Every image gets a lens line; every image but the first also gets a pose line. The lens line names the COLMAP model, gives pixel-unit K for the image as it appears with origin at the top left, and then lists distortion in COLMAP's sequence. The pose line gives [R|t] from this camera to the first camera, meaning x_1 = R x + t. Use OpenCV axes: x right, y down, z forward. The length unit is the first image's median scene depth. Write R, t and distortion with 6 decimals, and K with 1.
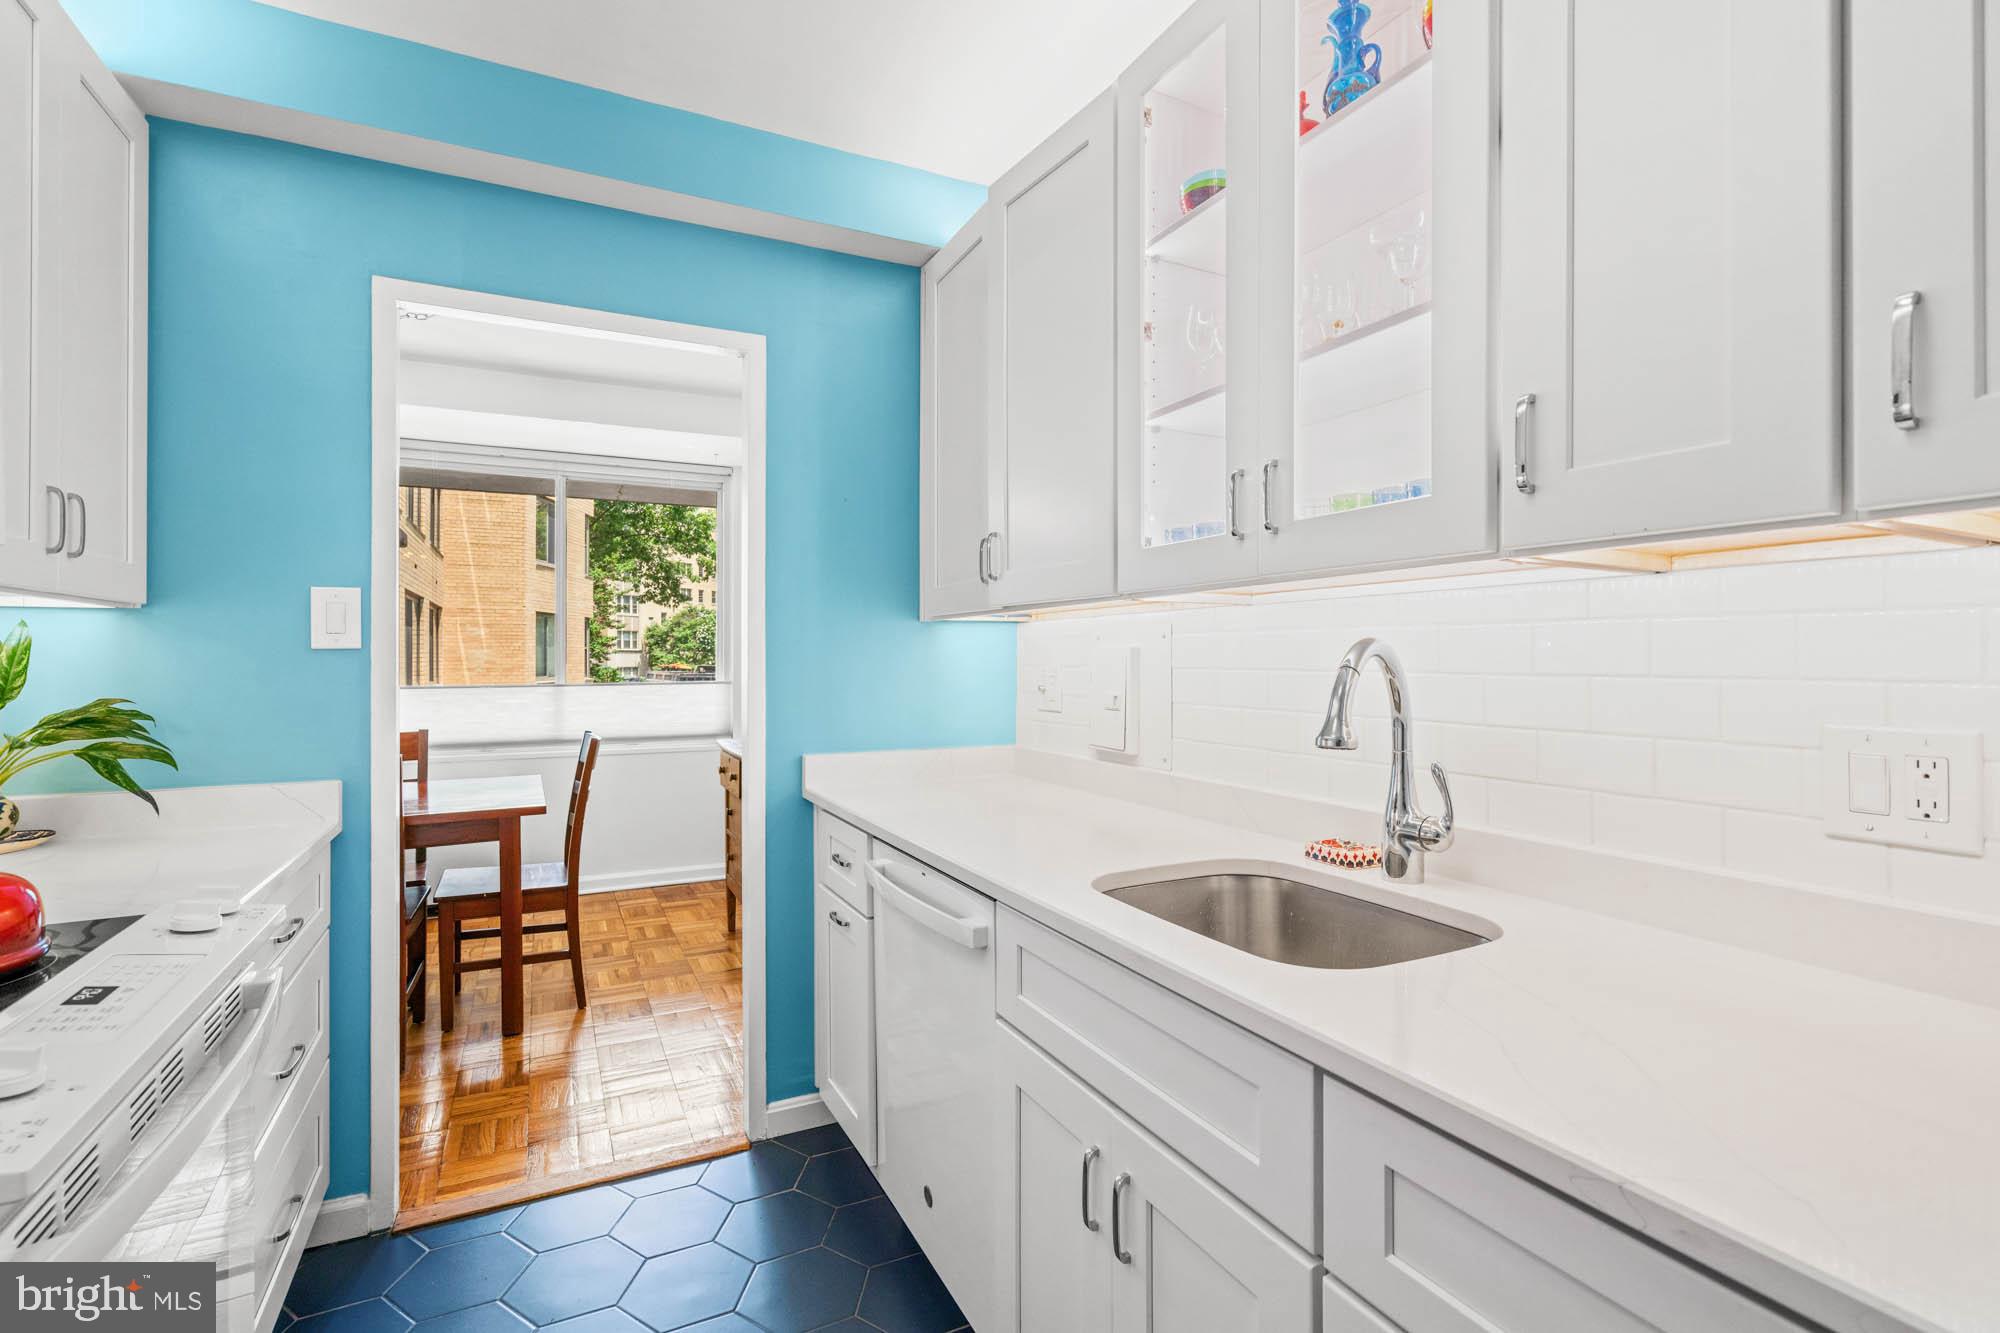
lens RADIAL K [[925.6, 0, 982.2], [0, 925.6, 662.0], [0, 0, 1]] dist [-0.008023, 0.005826]
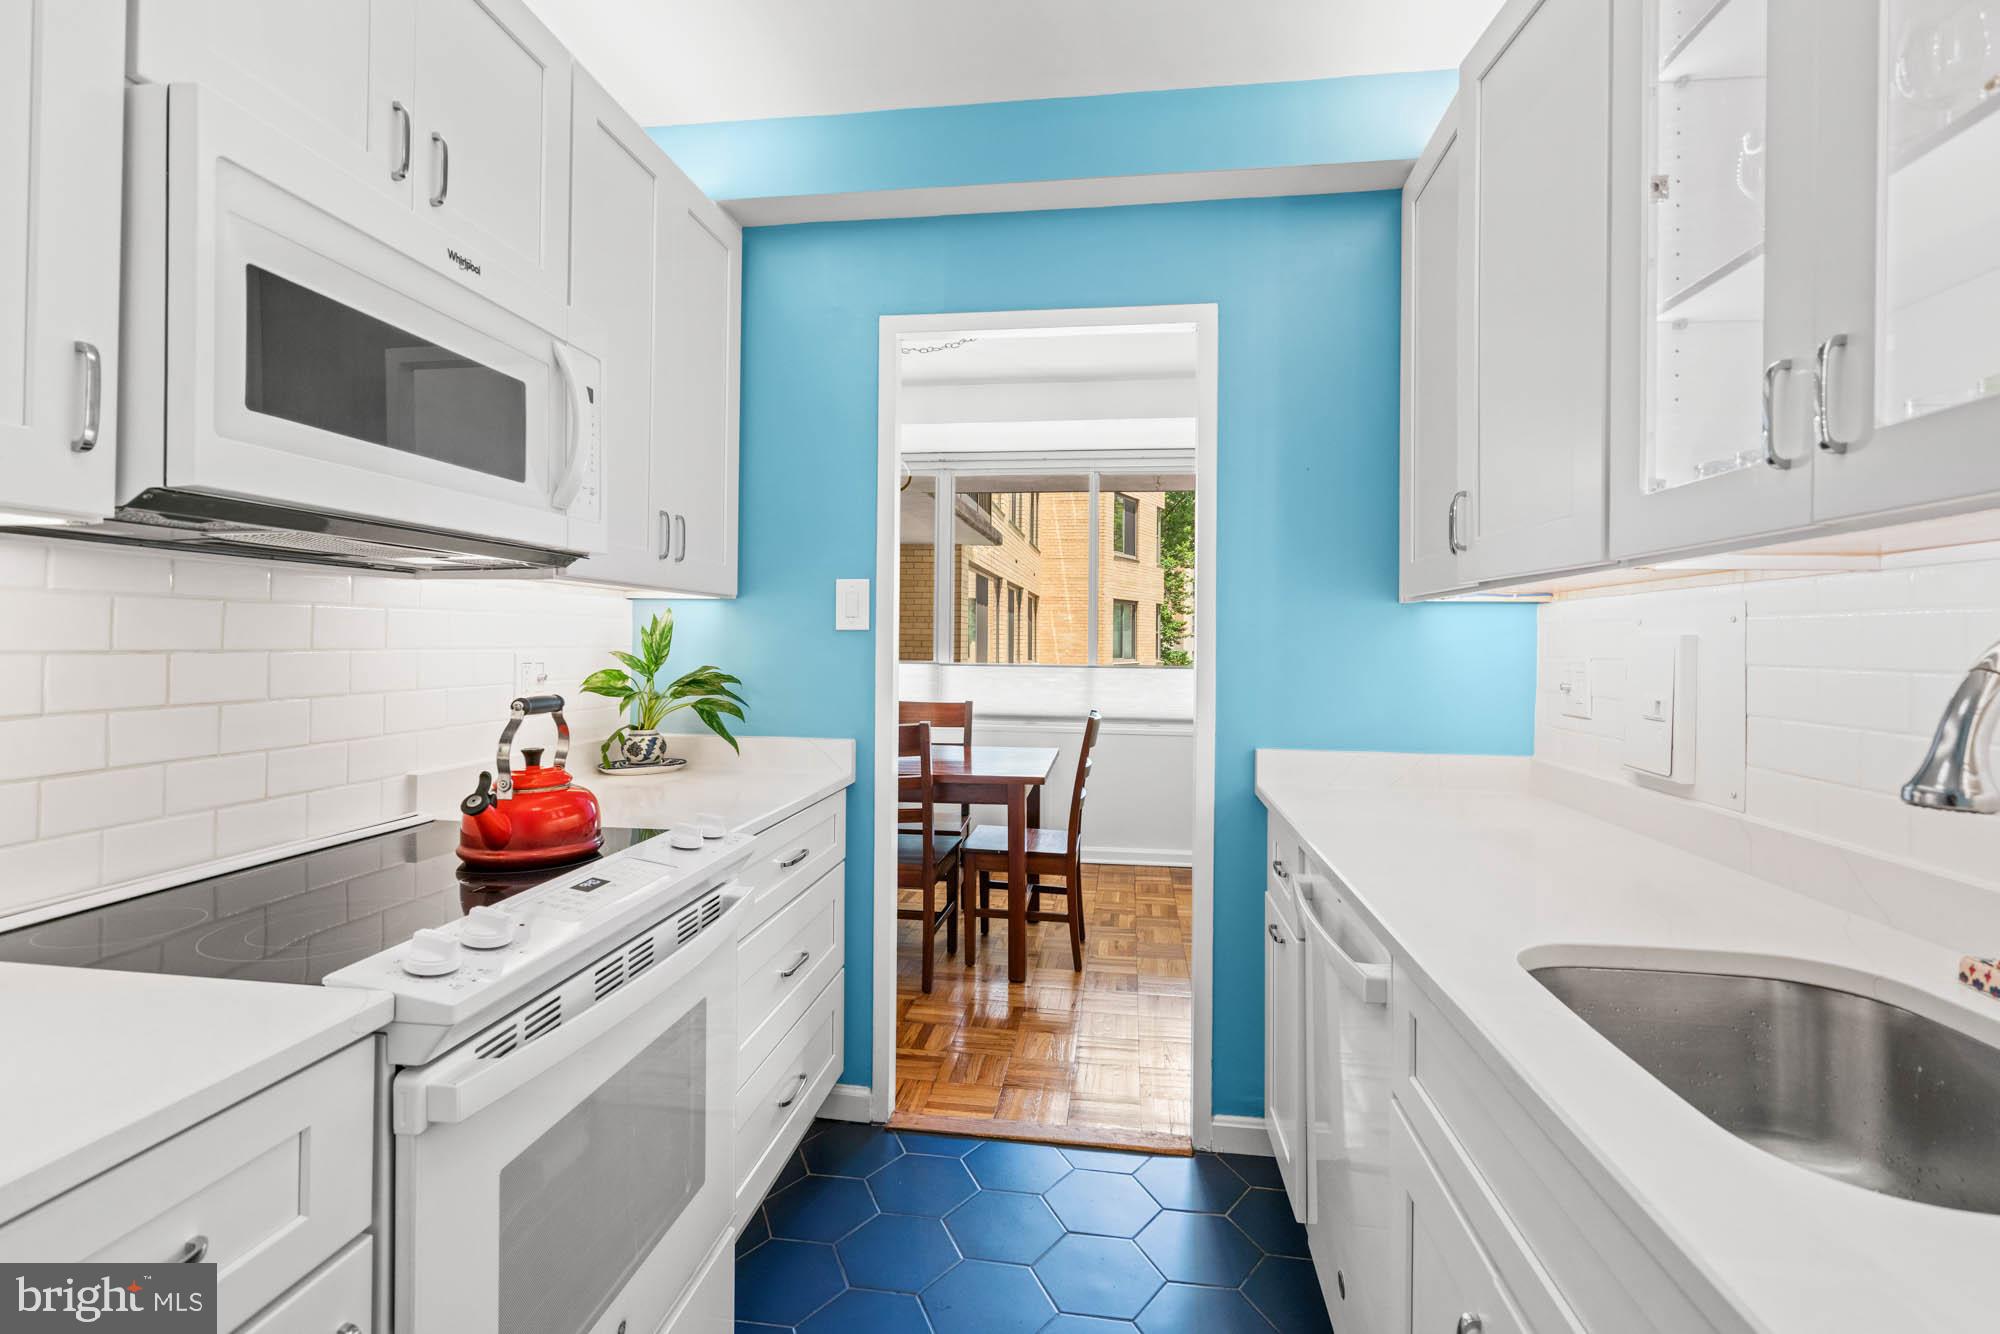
lens RADIAL K [[925.6, 0, 970.4], [0, 925.6, 641.2], [0, 0, 1]] dist [-0.008023, 0.005826]
pose [[0.821301, 0.012656, -0.570355, 0.112762], [-0.016434, 0.999864, -0.001479, -0.000652], [0.570258, 0.010588, 0.821397, 0.090098]]
